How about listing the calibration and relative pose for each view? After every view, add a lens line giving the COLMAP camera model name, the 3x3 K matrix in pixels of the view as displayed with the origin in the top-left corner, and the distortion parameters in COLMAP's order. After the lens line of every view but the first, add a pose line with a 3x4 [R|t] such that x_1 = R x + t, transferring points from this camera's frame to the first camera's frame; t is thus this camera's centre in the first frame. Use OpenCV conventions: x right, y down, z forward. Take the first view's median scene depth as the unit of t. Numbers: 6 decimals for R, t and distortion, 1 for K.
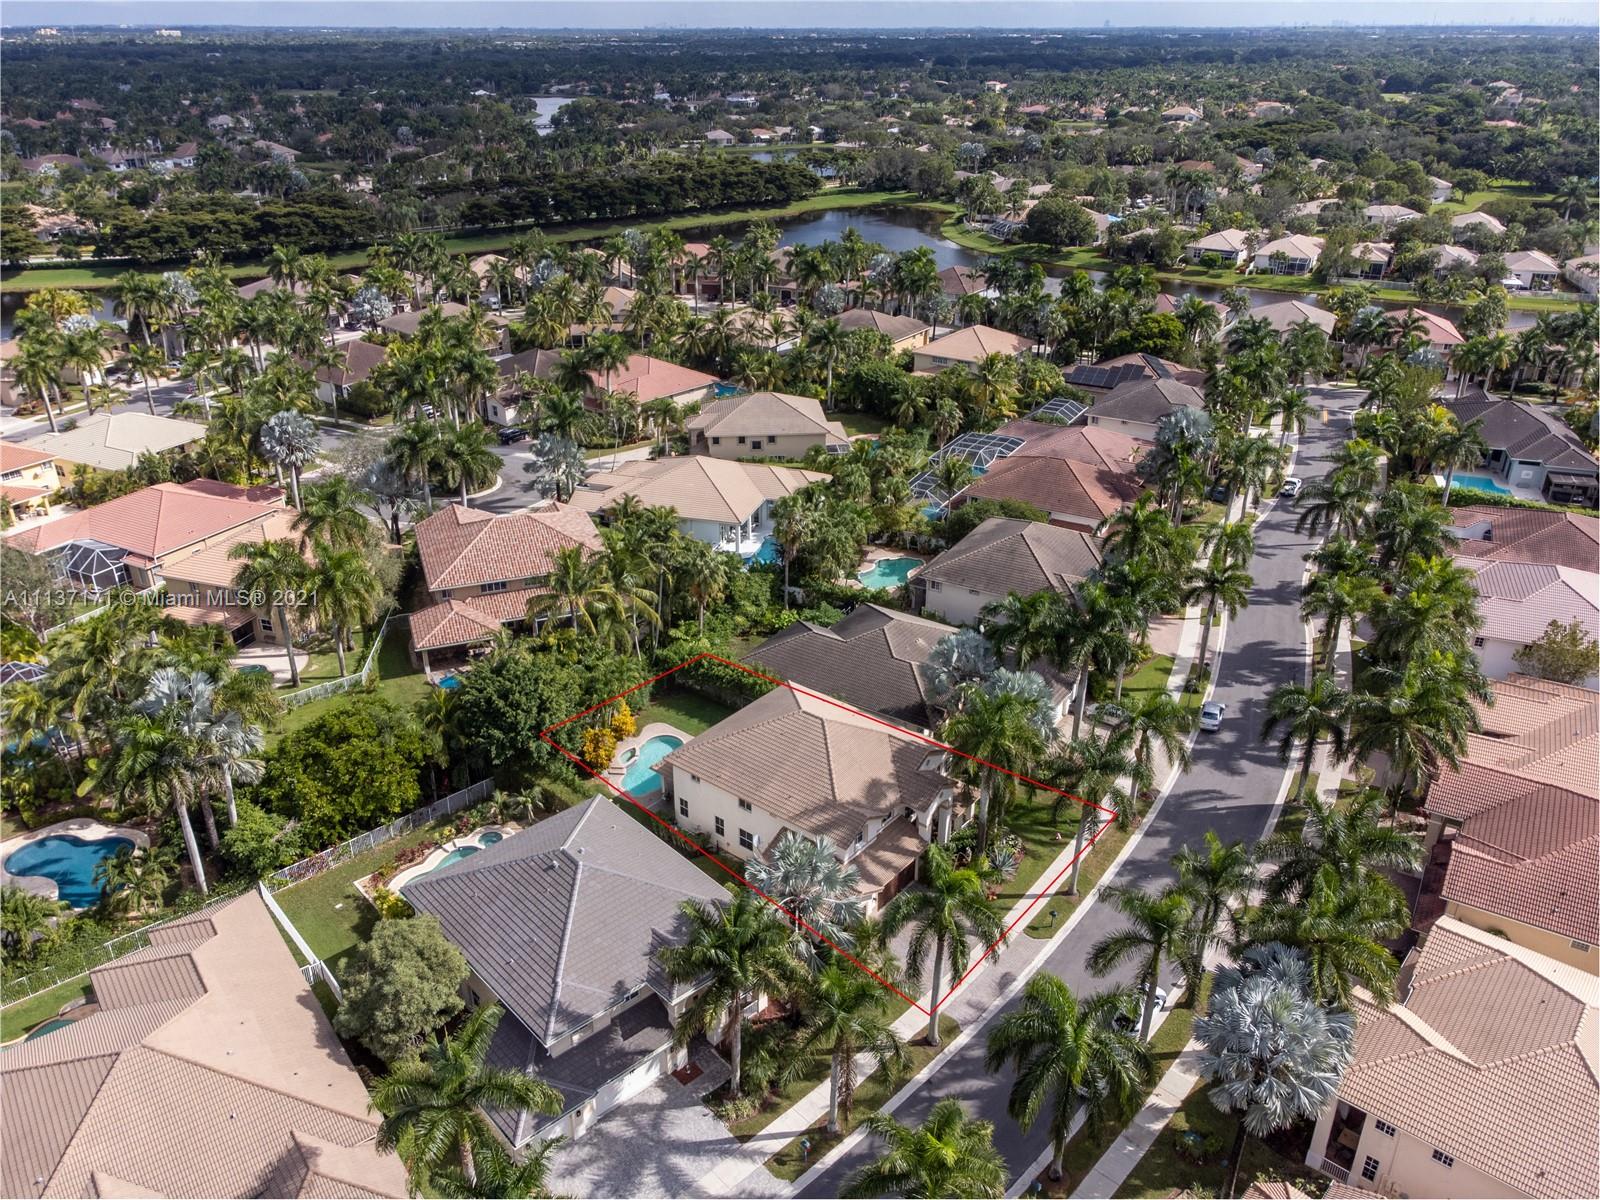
lens RADIAL K [[1153.8, 0, 800.0], [0, 1153.8, 600.0], [0, 0, 1]] dist [-0.027434, 0.048667]
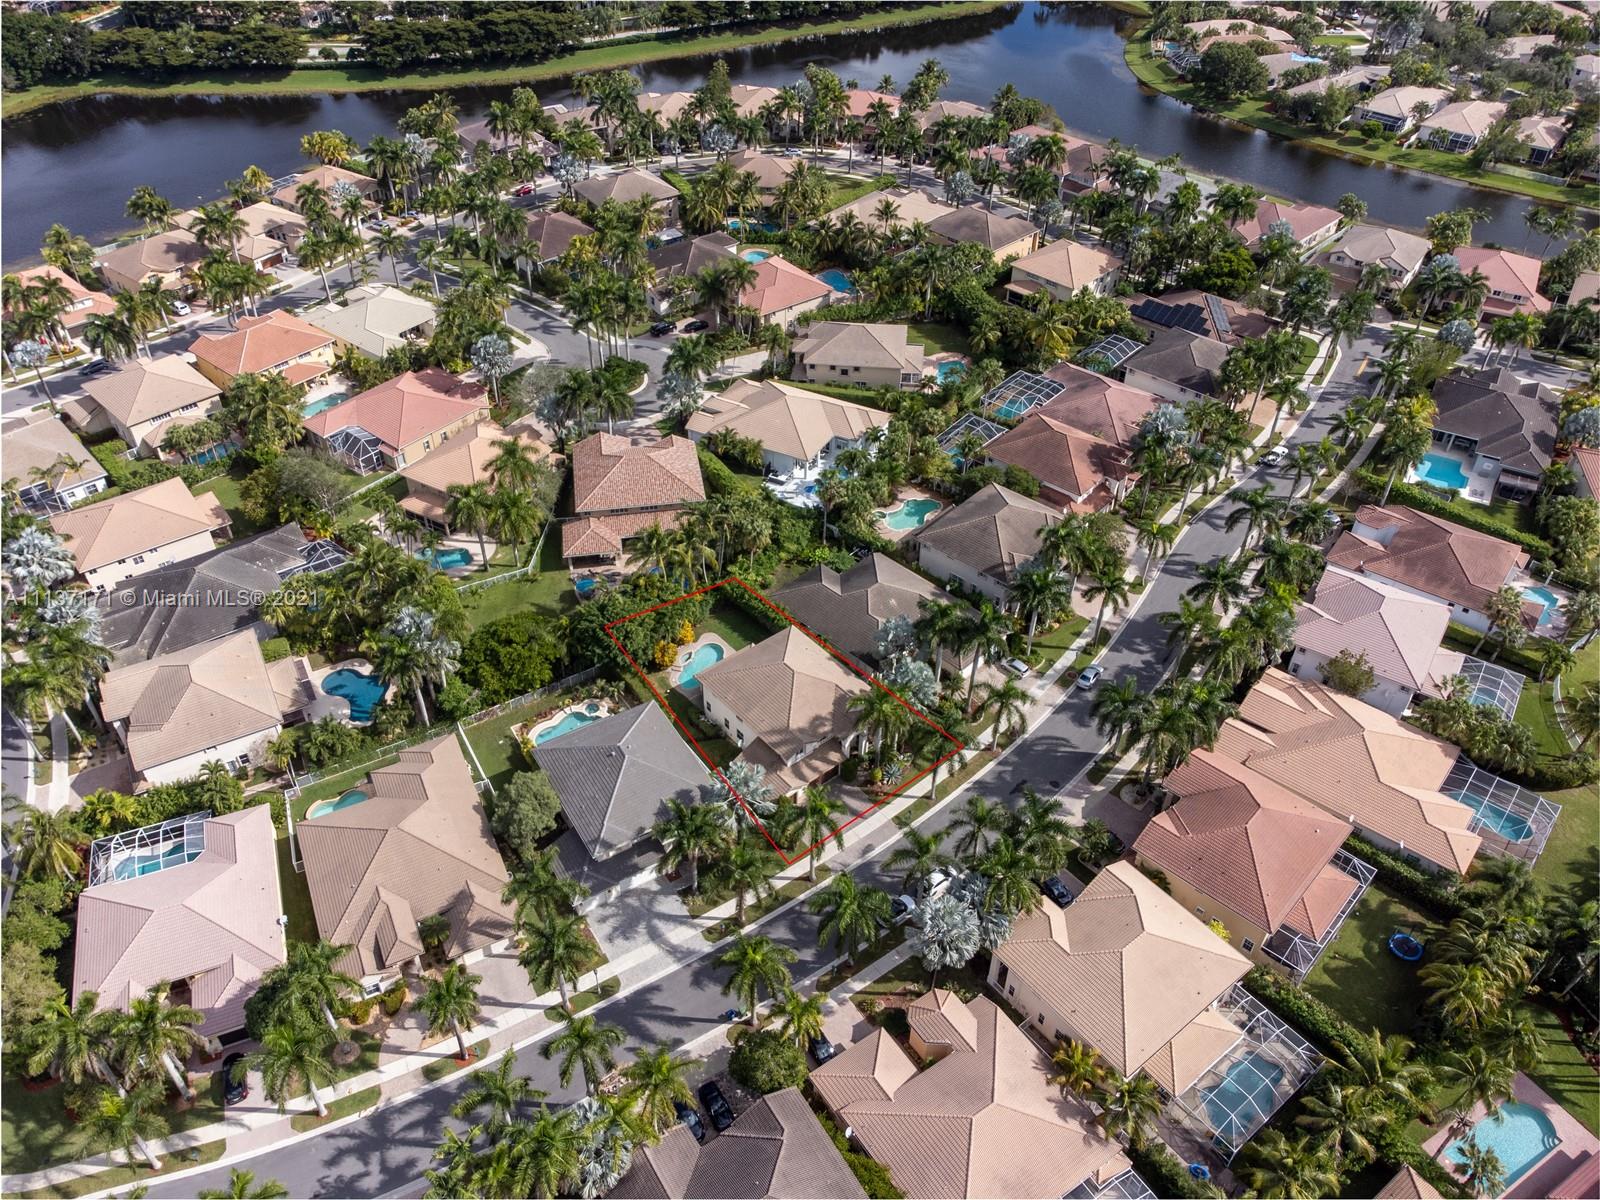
lens RADIAL K [[1110.4, 0, 793.3], [0, 1110.4, 591.9], [0, 0, 1]] dist [0.003737, 0.000736]
pose [[0.980889, 0.123526, -0.150329, 0.220988], [-0.086001, 0.968302, 0.234509, -0.337457], [0.174532, -0.217099, 0.960420, -0.415838]]
